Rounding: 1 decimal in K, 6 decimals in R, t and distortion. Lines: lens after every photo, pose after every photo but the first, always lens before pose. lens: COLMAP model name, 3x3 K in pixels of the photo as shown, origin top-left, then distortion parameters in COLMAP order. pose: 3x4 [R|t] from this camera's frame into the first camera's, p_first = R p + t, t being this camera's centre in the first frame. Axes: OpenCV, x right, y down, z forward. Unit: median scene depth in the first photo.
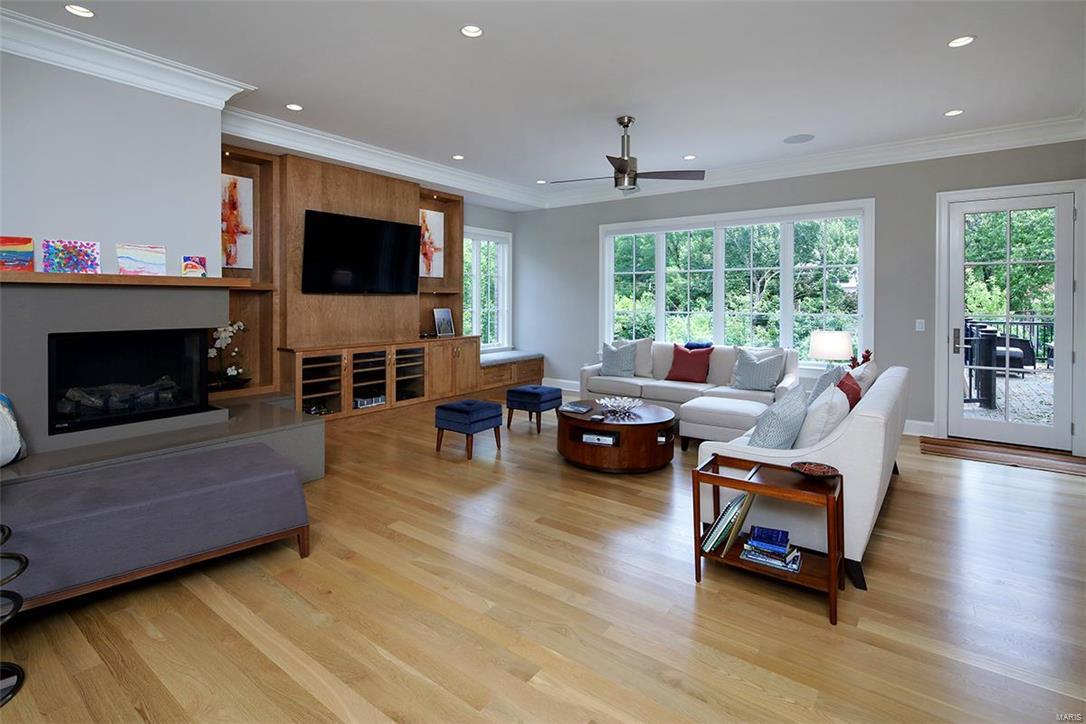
lens RADIAL K [[527.4, 0, 534.5], [0, 527.4, 306.7], [0, 0, 1]] dist [0.000554, 0.000043]
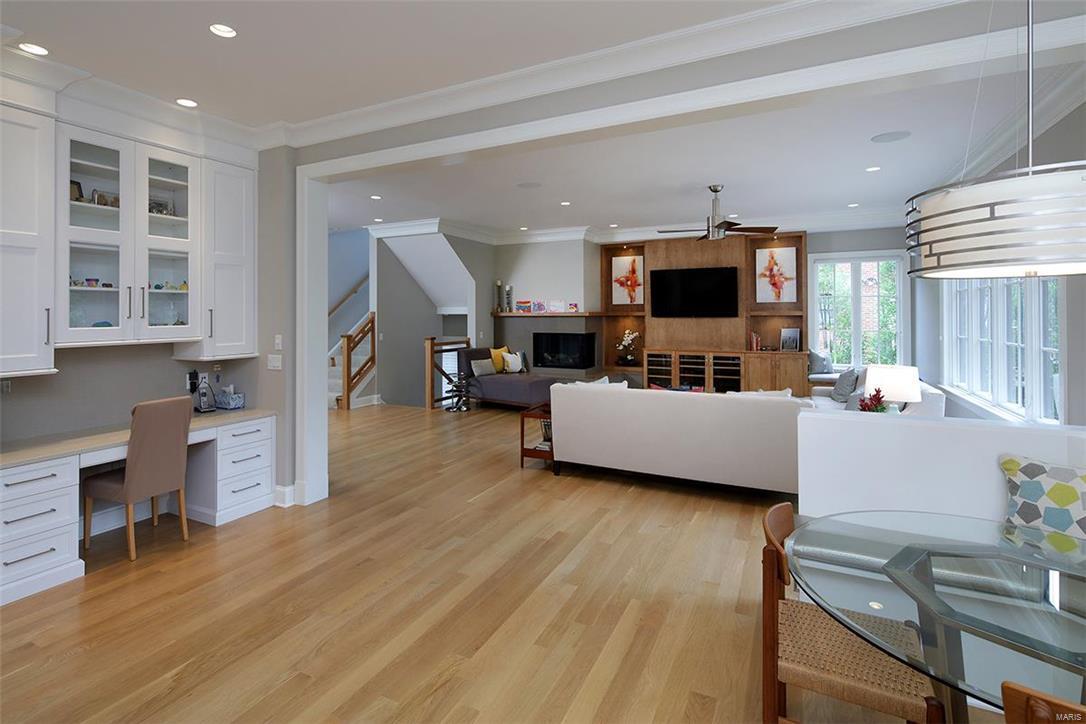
lens RADIAL K [[527.4, 0, 536.3], [0, 527.4, 314.6], [0, 0, 1]] dist [0.000554, 0.000043]
pose [[0.158921, 0.001020, -0.987291, 1.163912], [-0.006533, 0.999979, -0.000019, -0.030526], [0.987270, 0.006453, 0.158924, 0.314553]]
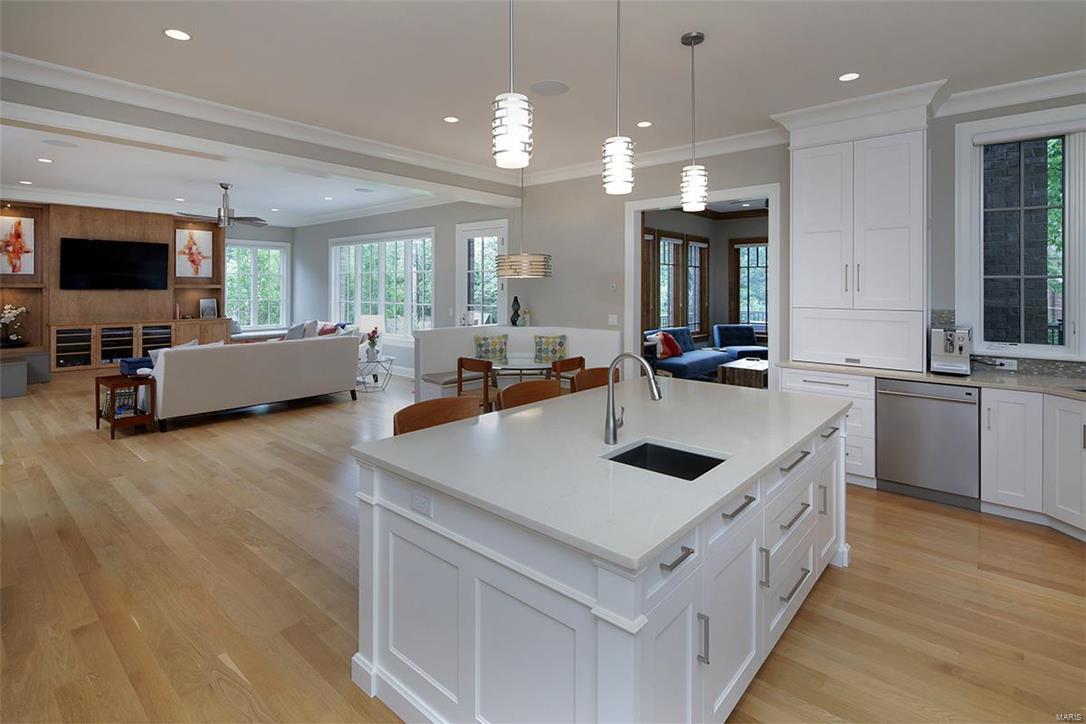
lens RADIAL K [[527.4, 0, 529.1], [0, 527.4, 289.5], [0, 0, 1]] dist [0.000554, 0.000043]
pose [[0.994914, 0.006501, -0.100516, 1.063810], [-0.007250, 0.999949, -0.007089, -0.023611], [0.100465, 0.007781, 0.994910, -0.422005]]
